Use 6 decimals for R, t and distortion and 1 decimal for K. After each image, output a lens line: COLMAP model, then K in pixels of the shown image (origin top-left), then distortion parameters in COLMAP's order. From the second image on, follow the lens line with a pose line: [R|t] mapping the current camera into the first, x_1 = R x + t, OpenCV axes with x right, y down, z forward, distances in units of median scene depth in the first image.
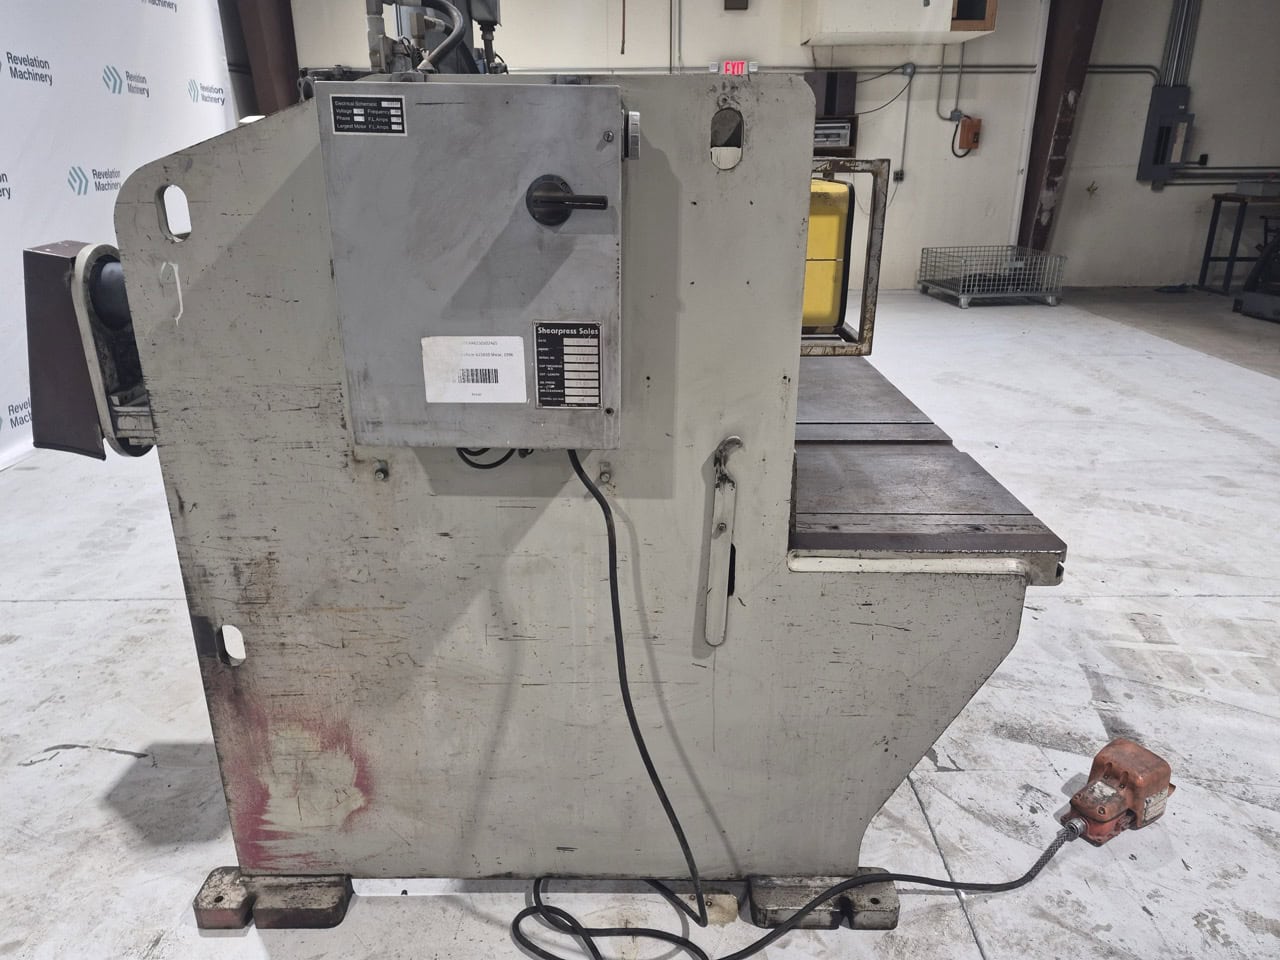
lens RADIAL K [[869.0, 0, 652.3], [0, 869.0, 475.6], [0, 0, 1]] dist [0.063242, -0.059121]
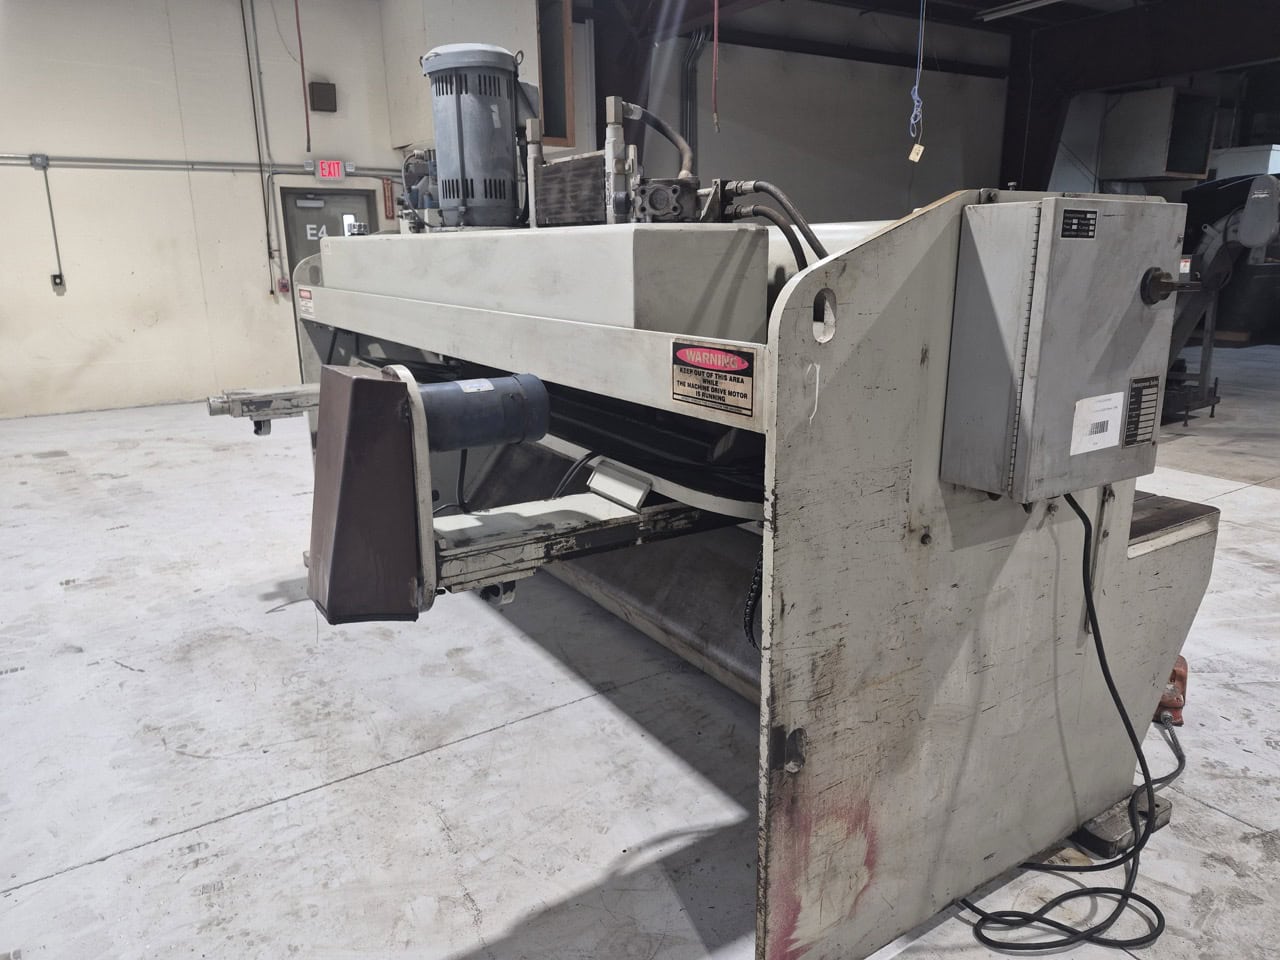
lens RADIAL K [[869.0, 0, 631.3], [0, 869.0, 467.8], [0, 0, 1]] dist [0.063242, -0.059121]
pose [[0.841862, -0.140475, 0.521090, -1.117765], [0.195595, 0.979305, -0.051999, -0.098839], [-0.503002, 0.145699, 0.851916, 0.231665]]
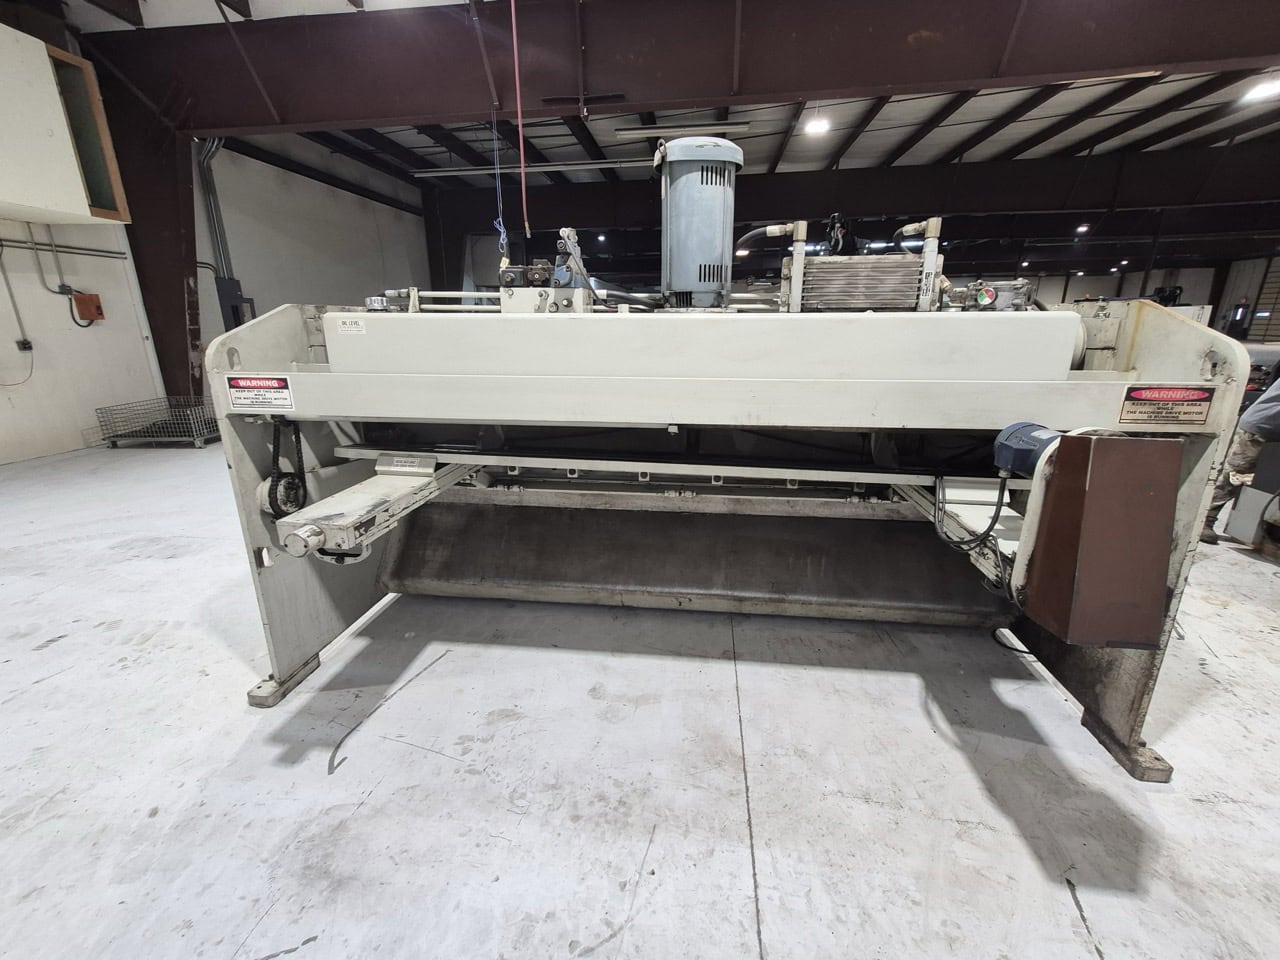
lens RADIAL K [[534.6, 0, 636.5], [0, 534.6, 471.4], [0, 0, 1]] dist [0.009499, 0.001173]
pose [[0.131322, -0.271992, 0.953297, -1.633804], [0.344200, 0.914311, 0.213453, -0.665261], [-0.929667, 0.300094, 0.213688, 1.720141]]
